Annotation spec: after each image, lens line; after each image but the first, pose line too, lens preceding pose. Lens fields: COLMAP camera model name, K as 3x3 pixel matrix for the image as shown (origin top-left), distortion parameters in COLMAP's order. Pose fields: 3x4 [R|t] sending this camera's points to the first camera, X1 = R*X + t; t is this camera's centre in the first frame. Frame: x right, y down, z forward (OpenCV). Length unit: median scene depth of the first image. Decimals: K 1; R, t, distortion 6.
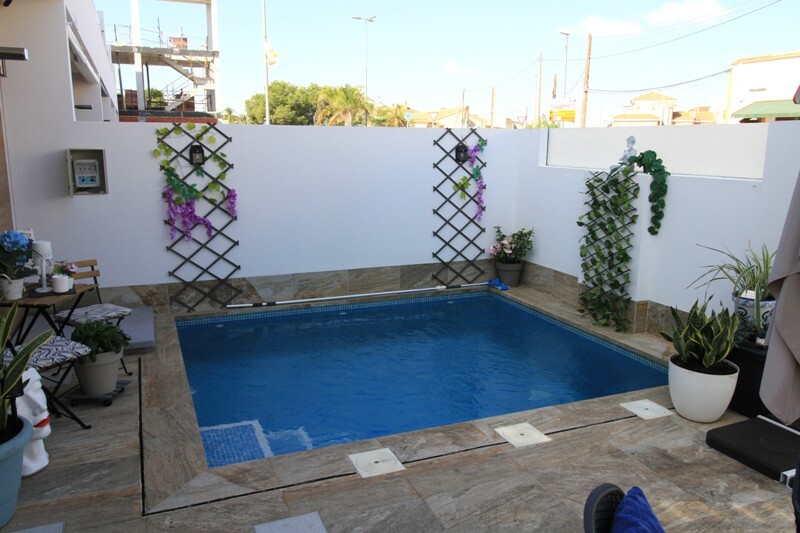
lens RADIAL K [[616.0, 0, 399.4], [0, 616.0, 266.7], [0, 0, 1]] dist [0.000454, -0.000447]
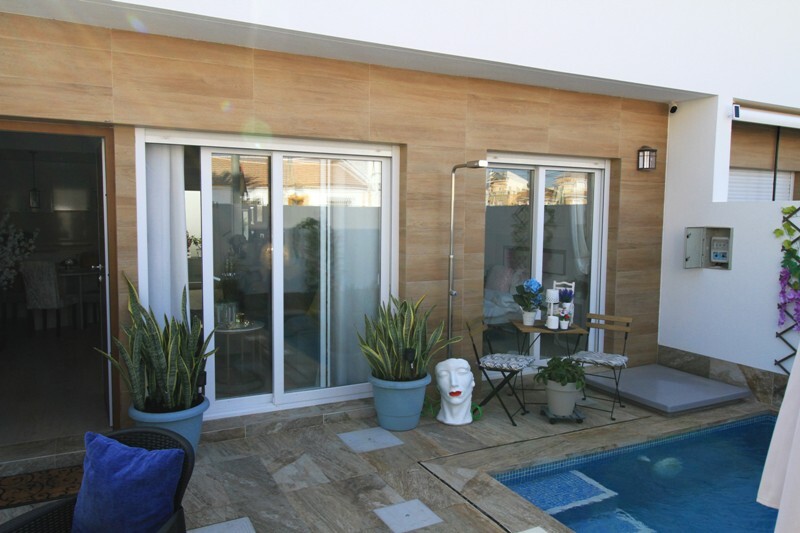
lens RADIAL K [[616.0, 0, 401.1], [0, 616.0, 266.4], [0, 0, 1]] dist [0.000454, -0.000447]
pose [[0.072455, 0.075767, -0.994490, 0.520924], [-0.208601, 0.976209, 0.059176, -0.070480], [0.975313, 0.203164, 0.086537, 0.371736]]
